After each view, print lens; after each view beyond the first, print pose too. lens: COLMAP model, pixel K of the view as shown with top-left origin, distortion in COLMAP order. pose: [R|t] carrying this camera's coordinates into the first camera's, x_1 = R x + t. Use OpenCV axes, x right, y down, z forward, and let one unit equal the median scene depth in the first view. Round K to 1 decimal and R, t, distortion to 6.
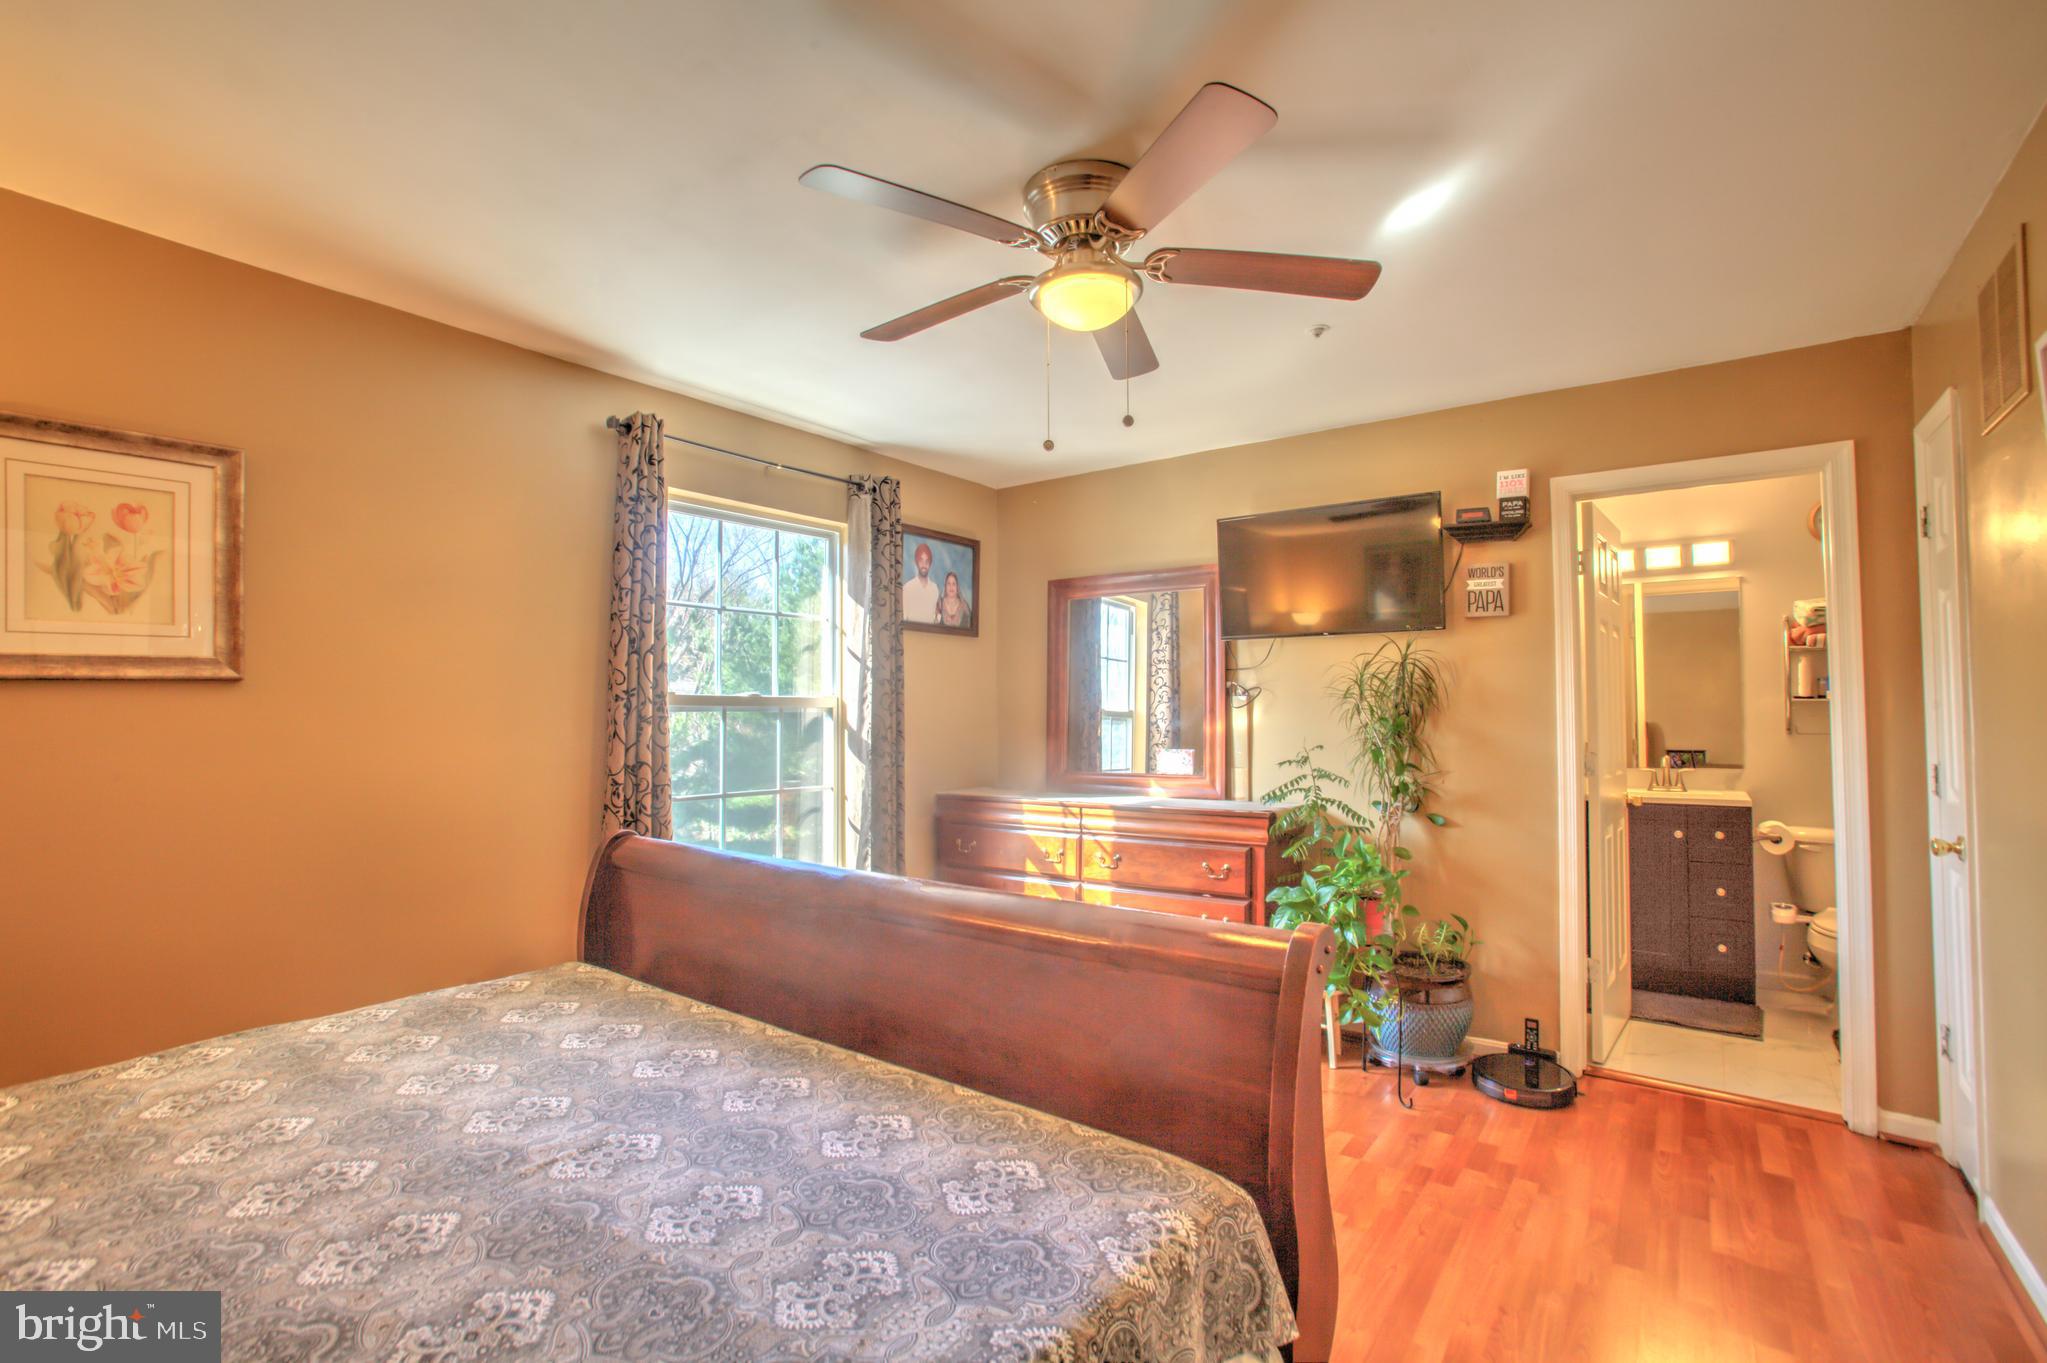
lens RADIAL K [[942.8, 0, 1023.5], [0, 942.8, 689.1], [0, 0, 1]] dist [-0.084190, 0.041654]
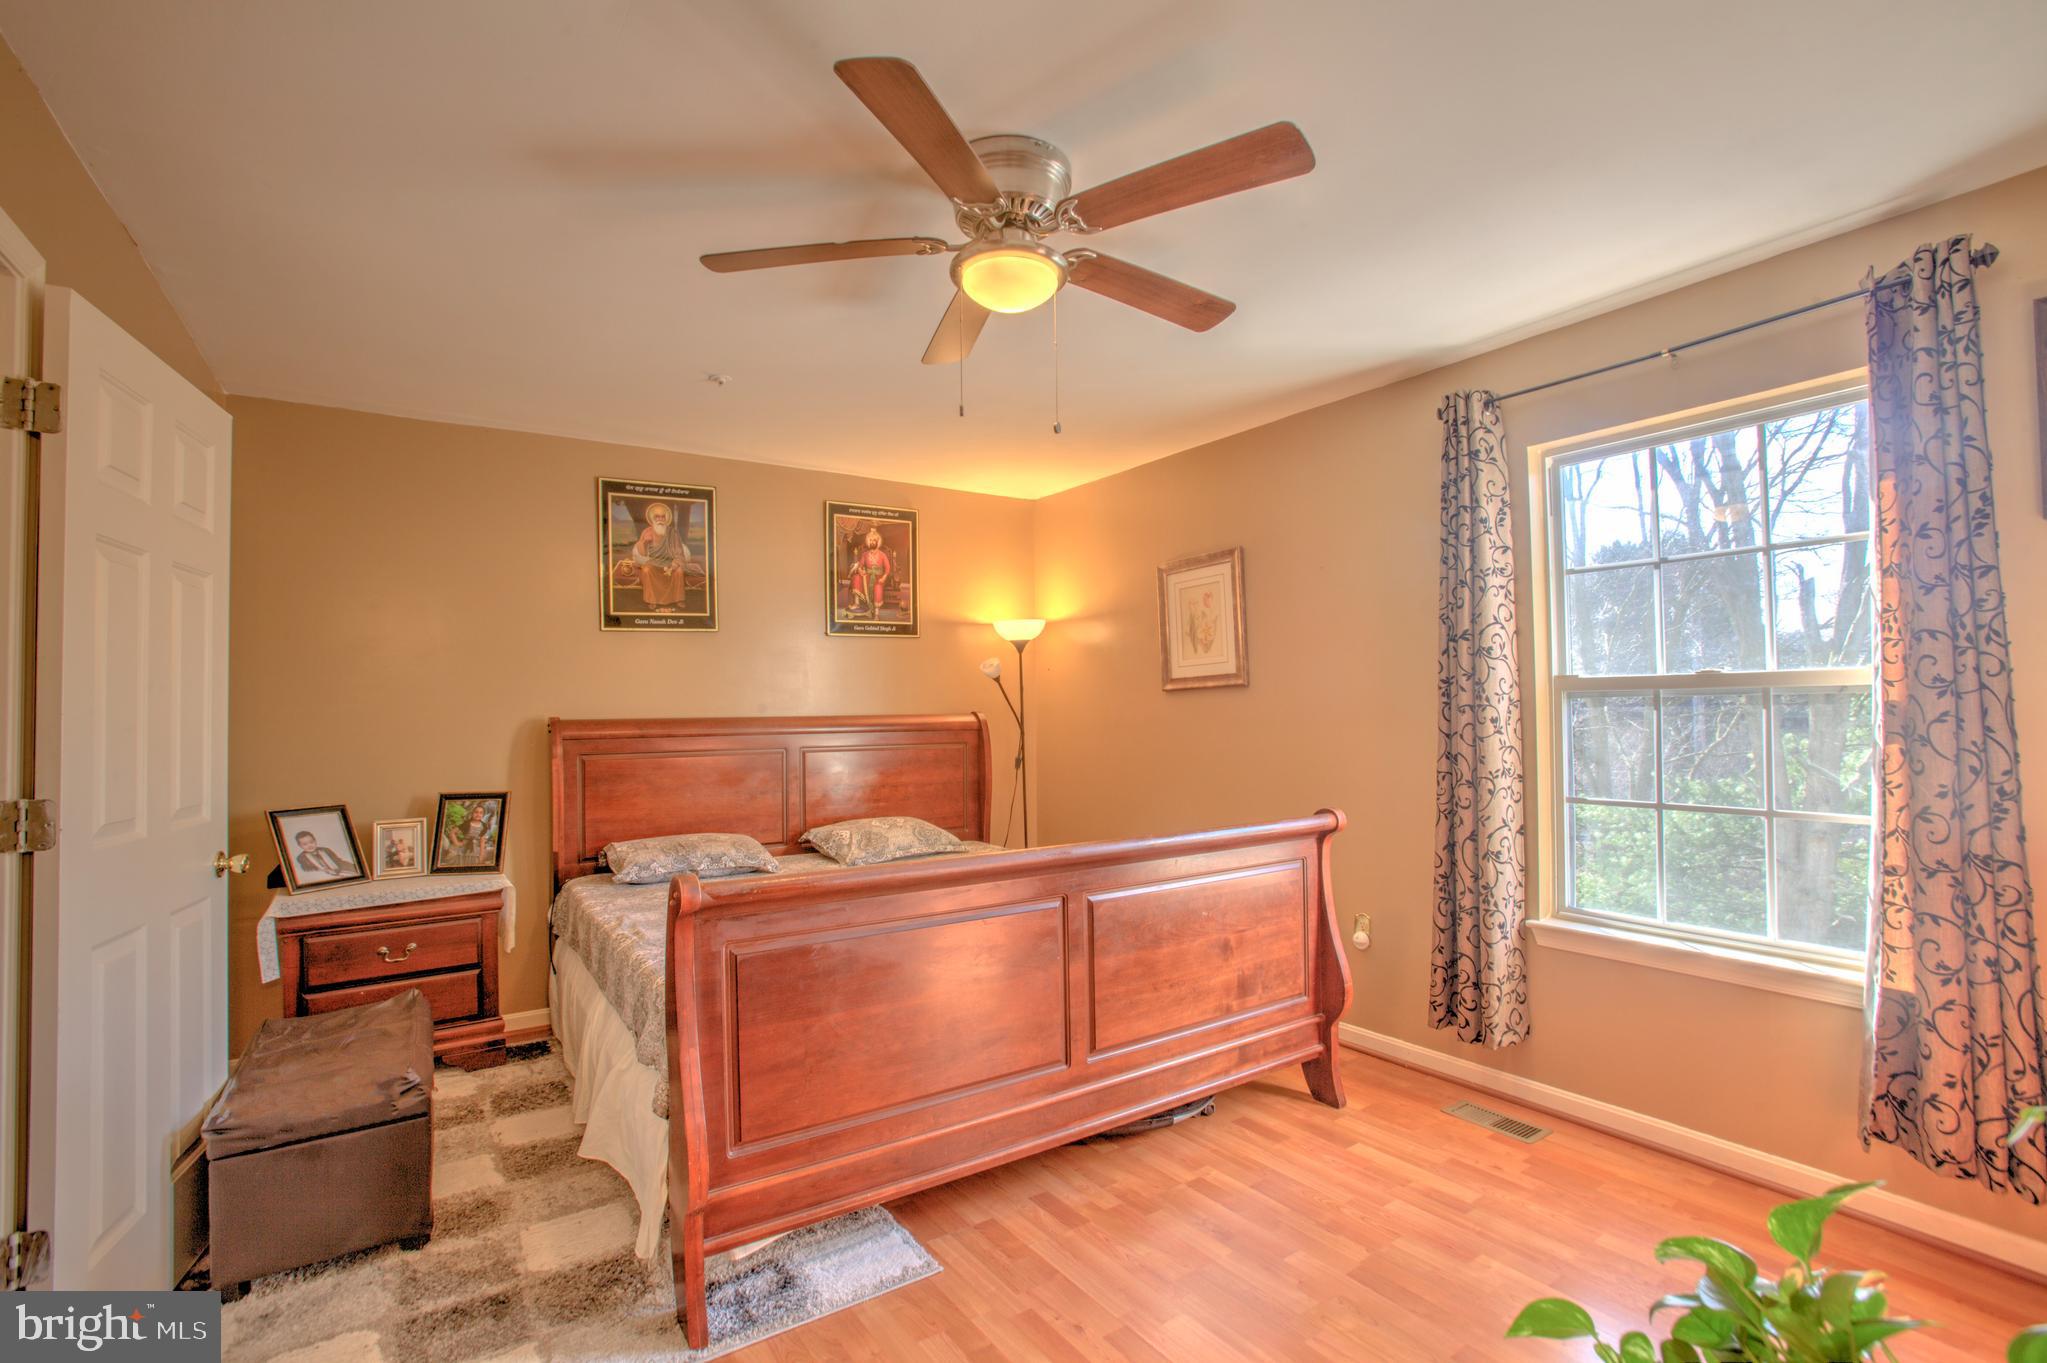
lens RADIAL K [[963.2, 0, 1038.8], [0, 963.2, 688.3], [0, 0, 1]] dist [-0.070809, 0.030984]
pose [[-0.342672, -0.011310, -0.939387, 0.838278], [0.042218, 0.998732, -0.027425, 0.026117], [0.938506, -0.049057, -0.341760, 1.136368]]
